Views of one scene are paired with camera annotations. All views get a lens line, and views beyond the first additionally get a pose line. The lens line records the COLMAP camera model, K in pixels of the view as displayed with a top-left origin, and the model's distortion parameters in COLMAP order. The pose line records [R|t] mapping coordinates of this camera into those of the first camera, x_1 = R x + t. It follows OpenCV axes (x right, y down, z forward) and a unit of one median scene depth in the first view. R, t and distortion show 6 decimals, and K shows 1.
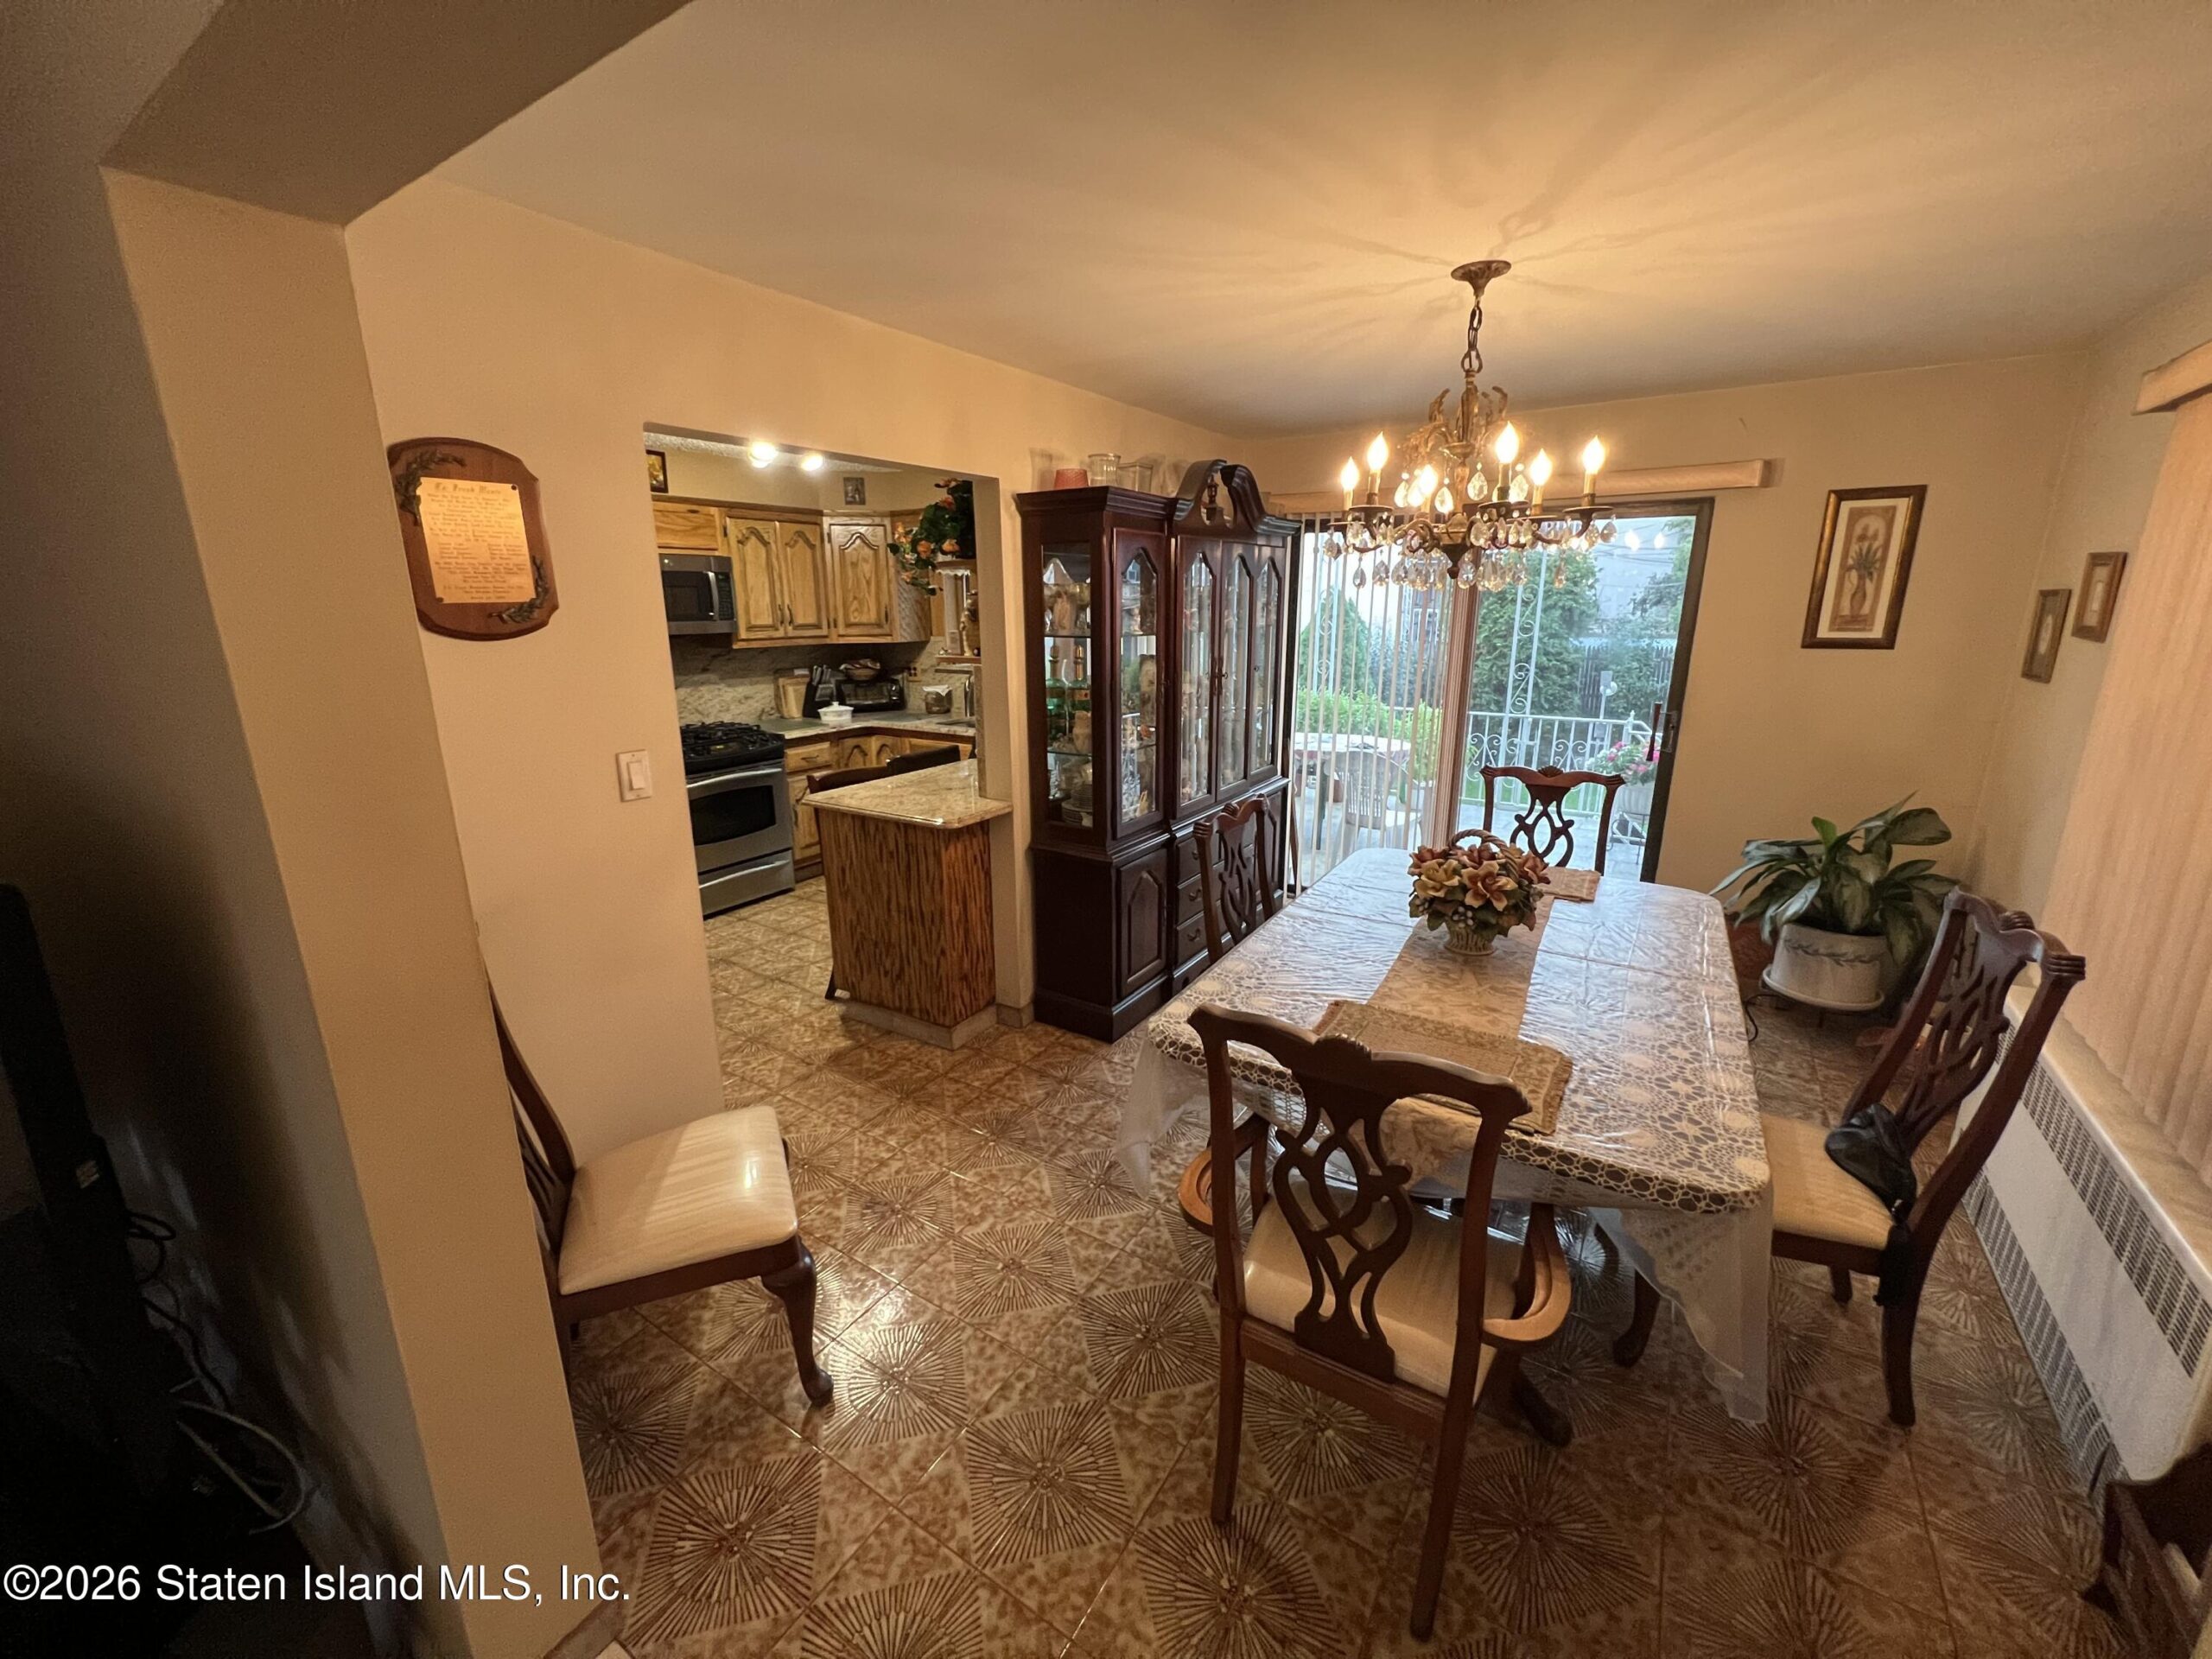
lens RADIAL K [[888.5, 0, 1100.7], [0, 888.5, 822.0], [0, 0, 1]] dist [-0.003212, -0.000636]
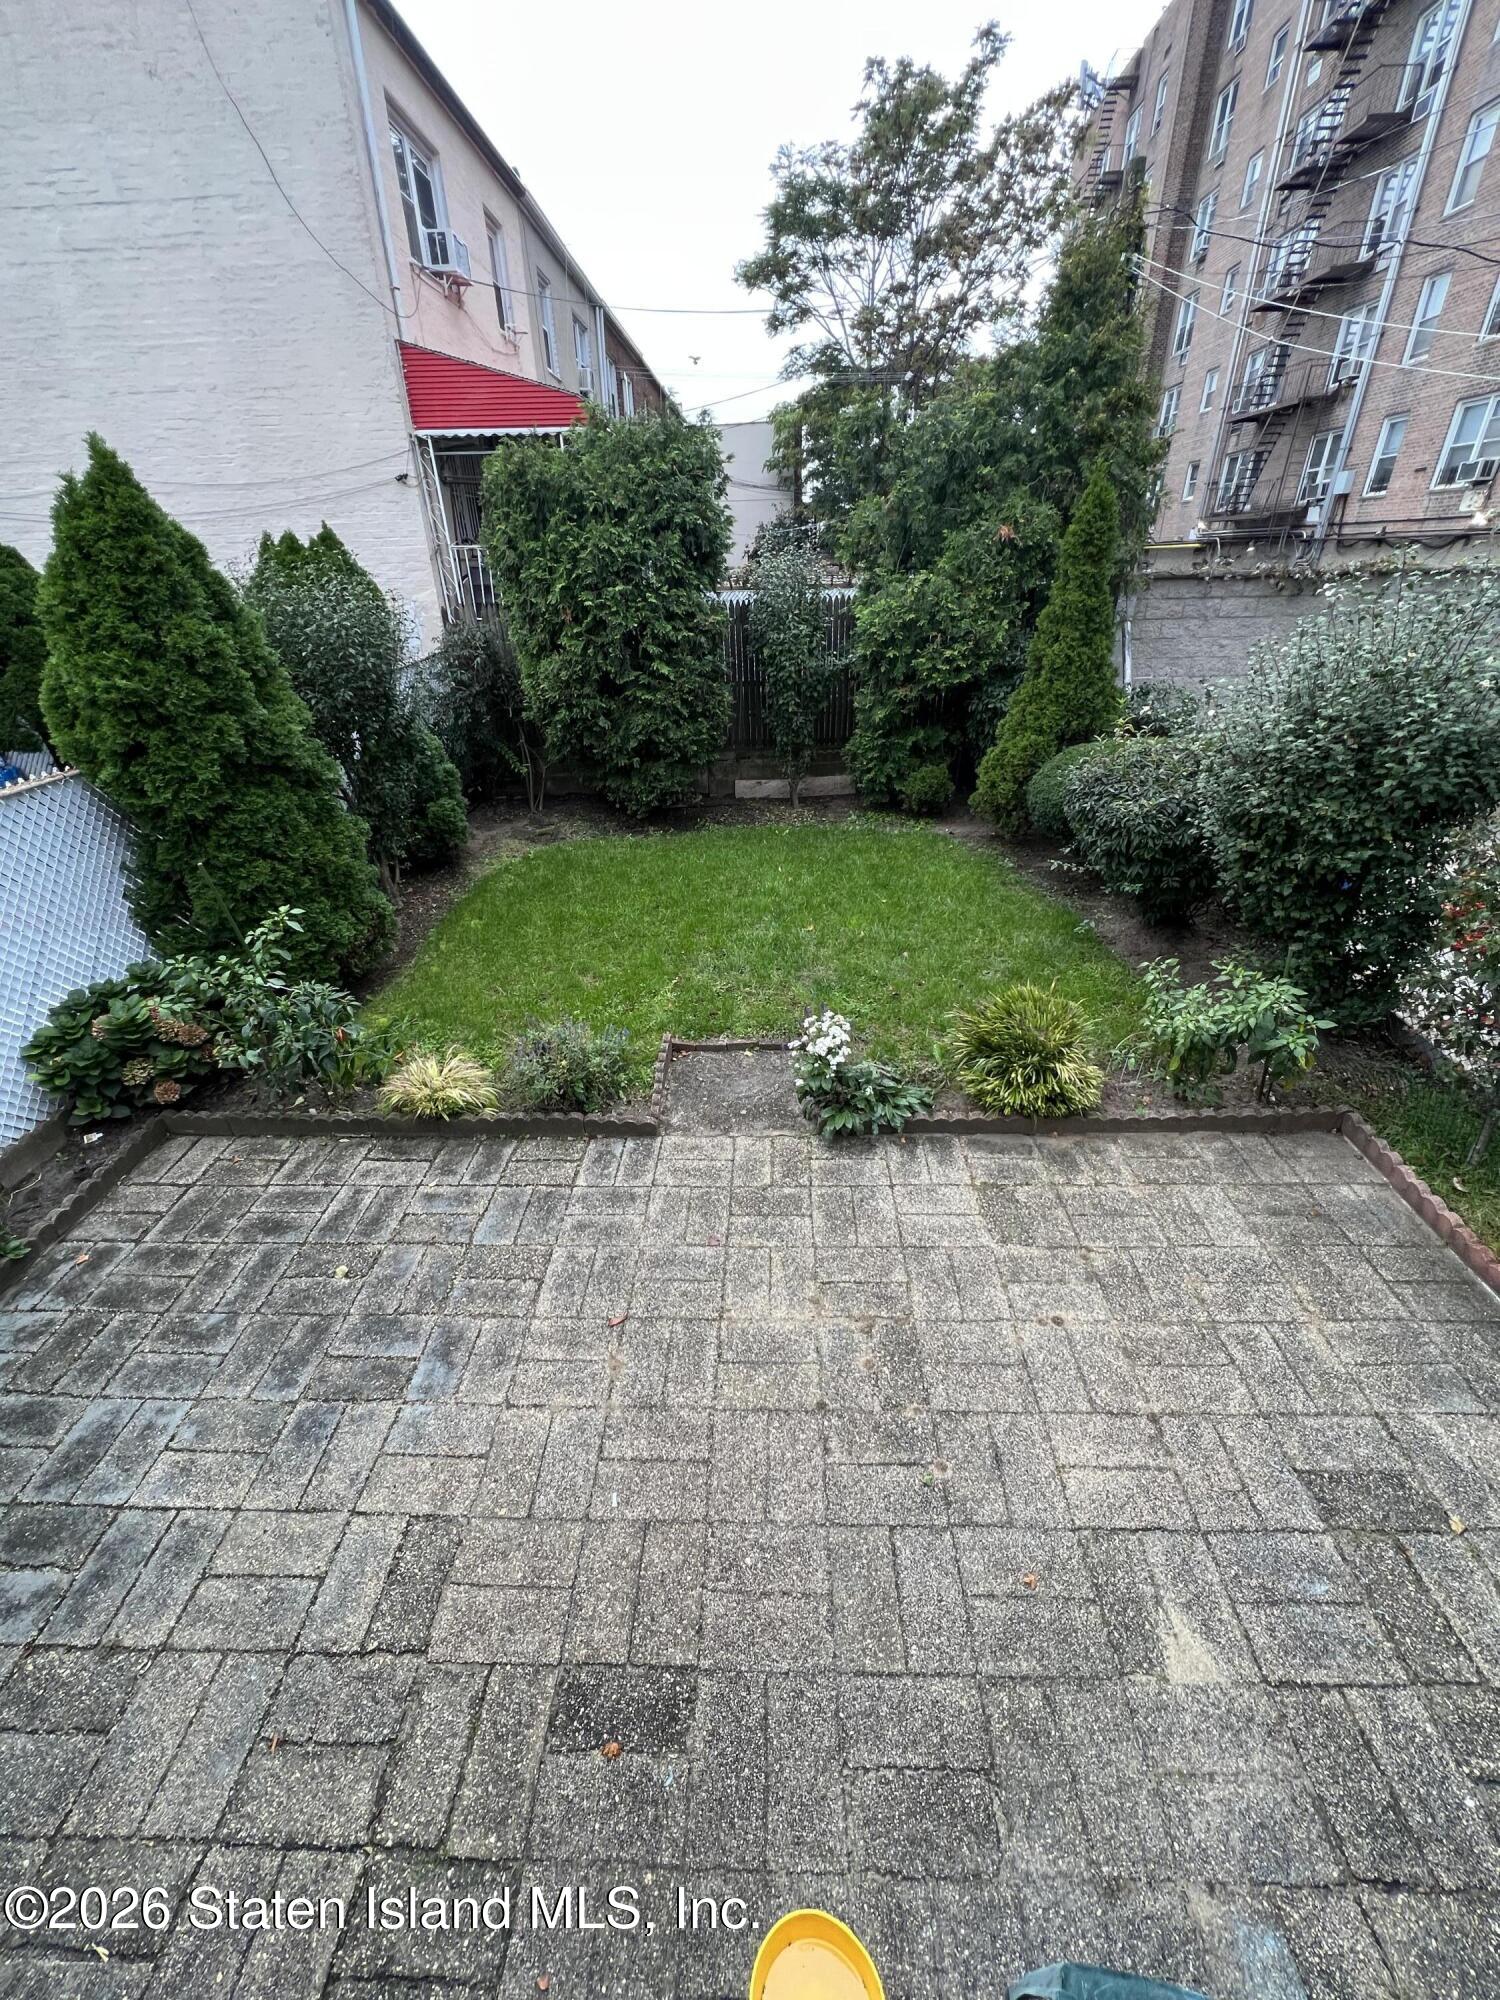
lens RADIAL K [[807.2, 0, 753.6], [0, 807.2, 999.1], [0, 0, 1]] dist [0.000886, 0.000272]
pose [[0.855198, -0.260140, 0.448289, 0.719458], [0.143314, 0.949884, 0.277814, -0.265941], [-0.498093, -0.173340, 0.849621, 1.400420]]
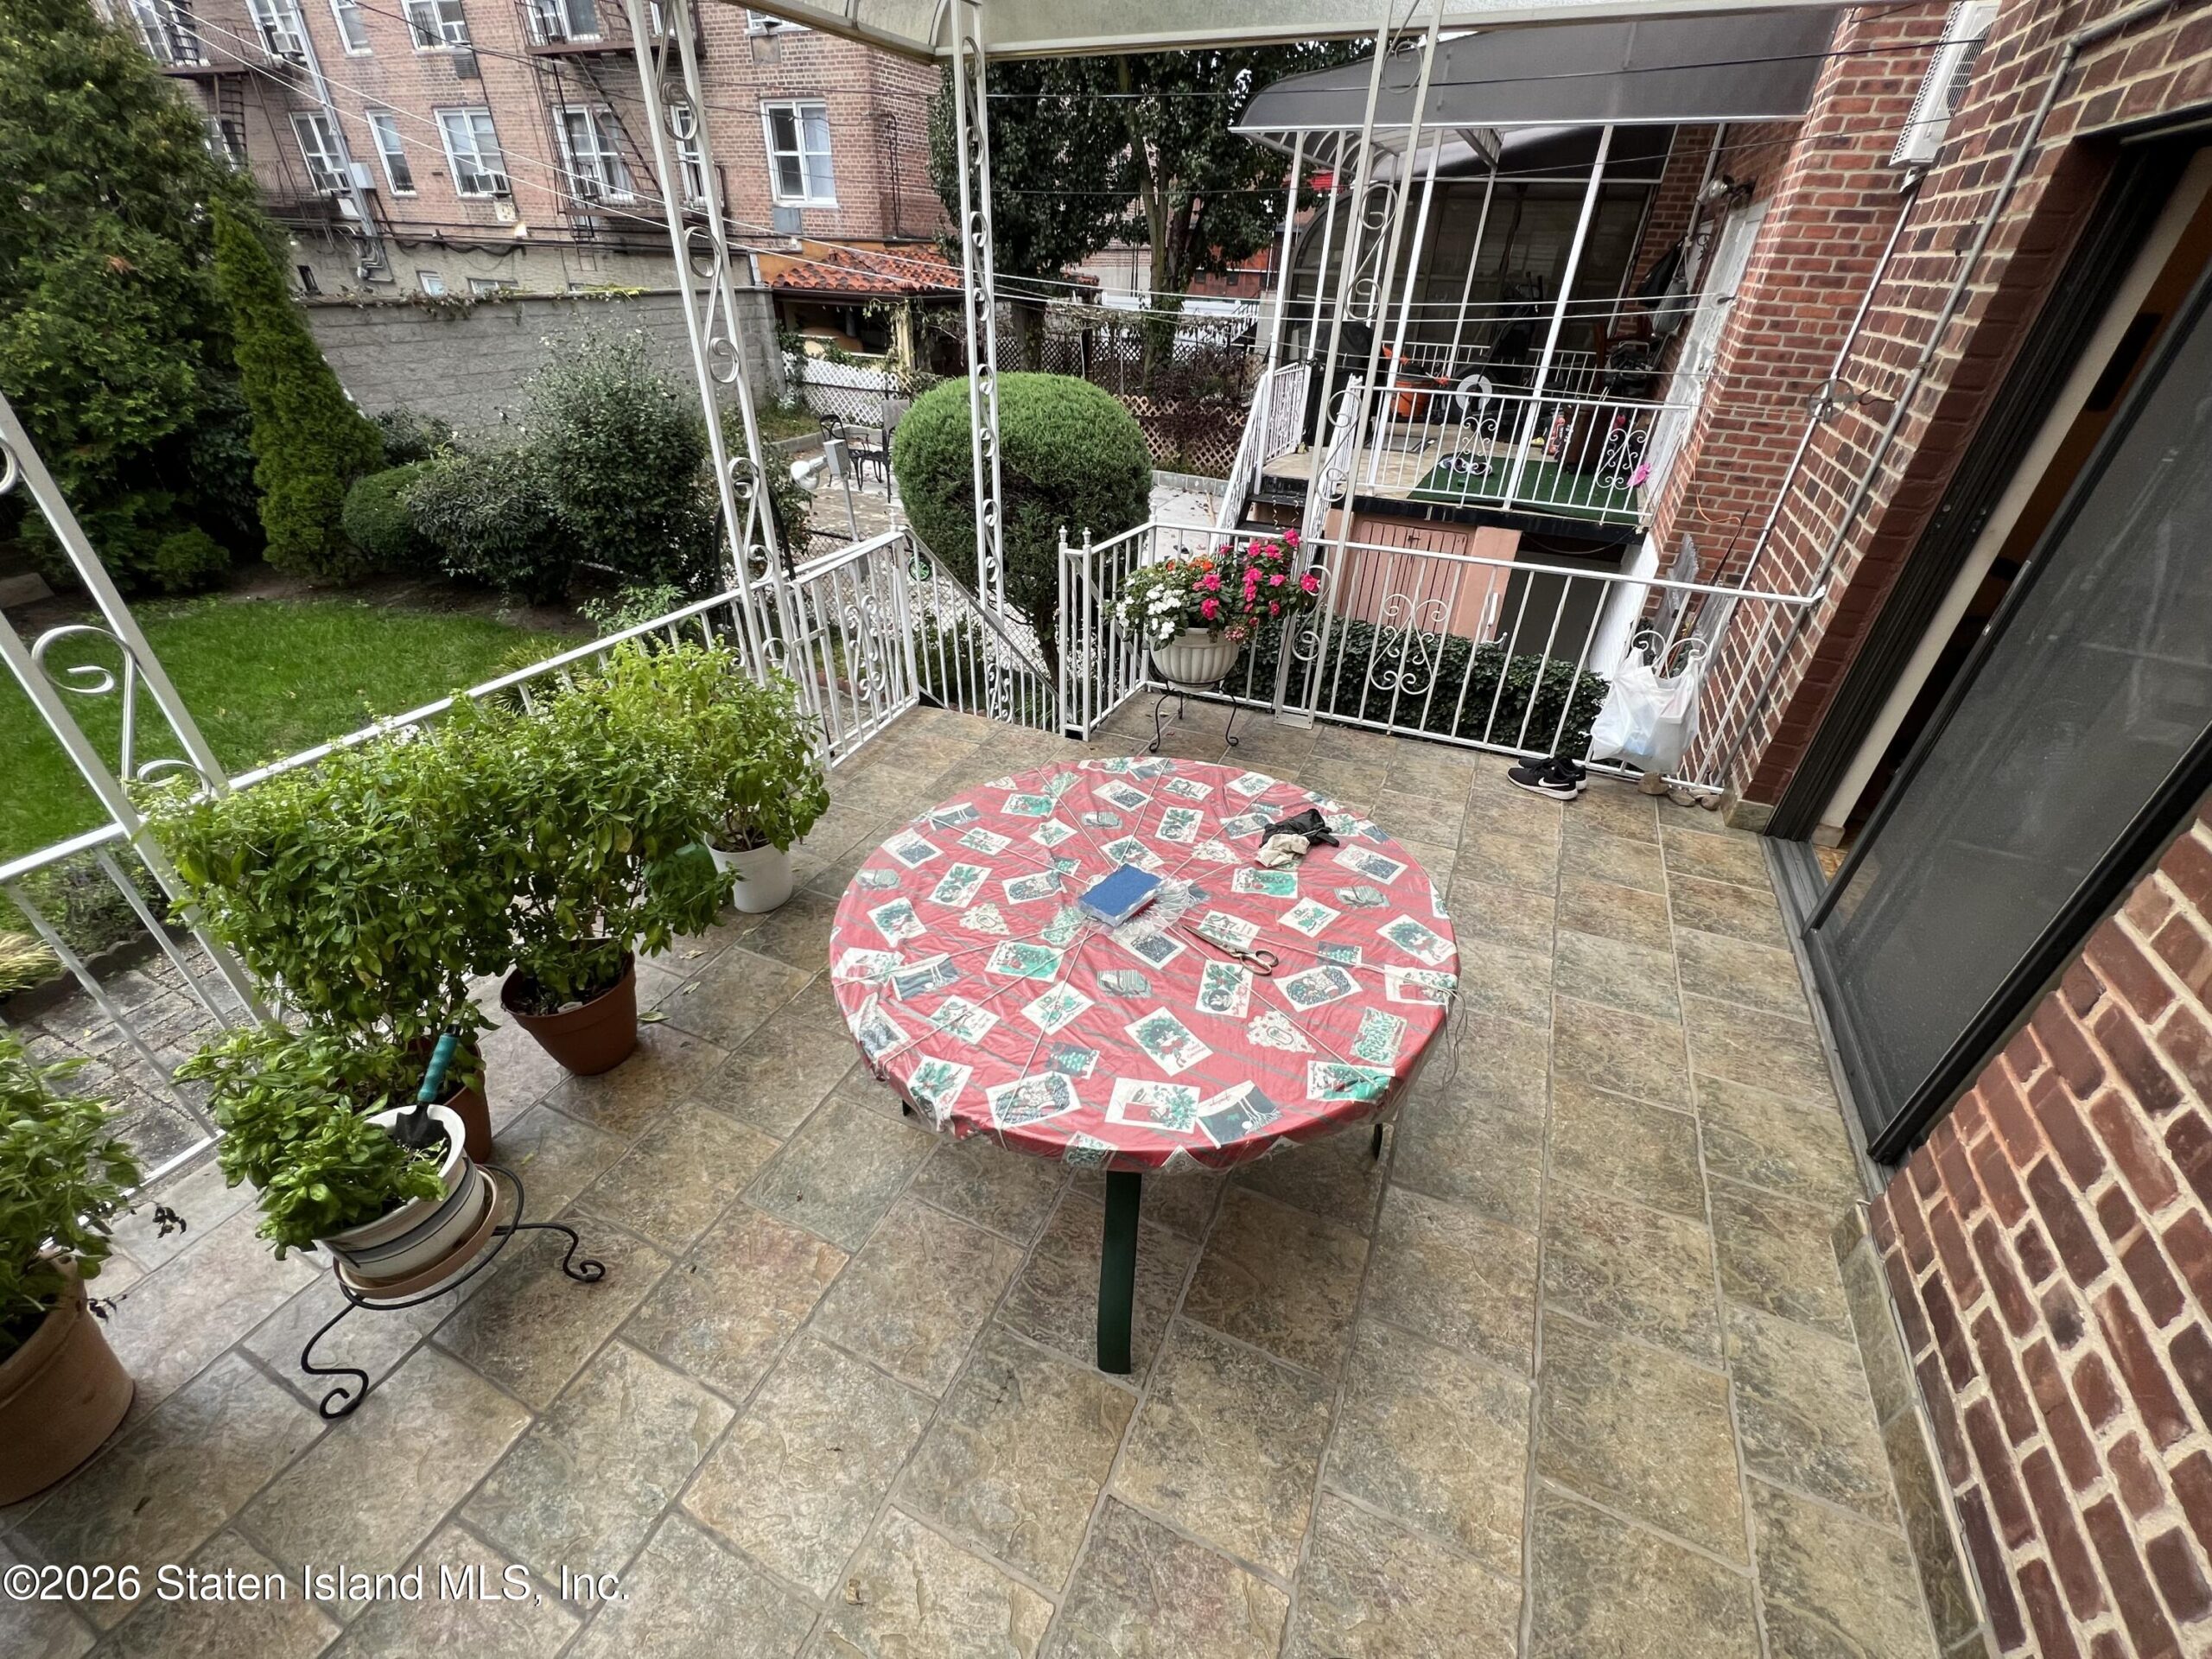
lens RADIAL K [[892.7, 0, 1099.3], [0, 892.7, 828.6], [0, 0, 1]] dist [0.000886, 0.000272]
pose [[-0.147455, -0.542077, 0.827291, 0.026203], [0.213265, 0.799333, 0.561769, -0.334941], [-0.965803, 0.259267, -0.002259, 1.245918]]
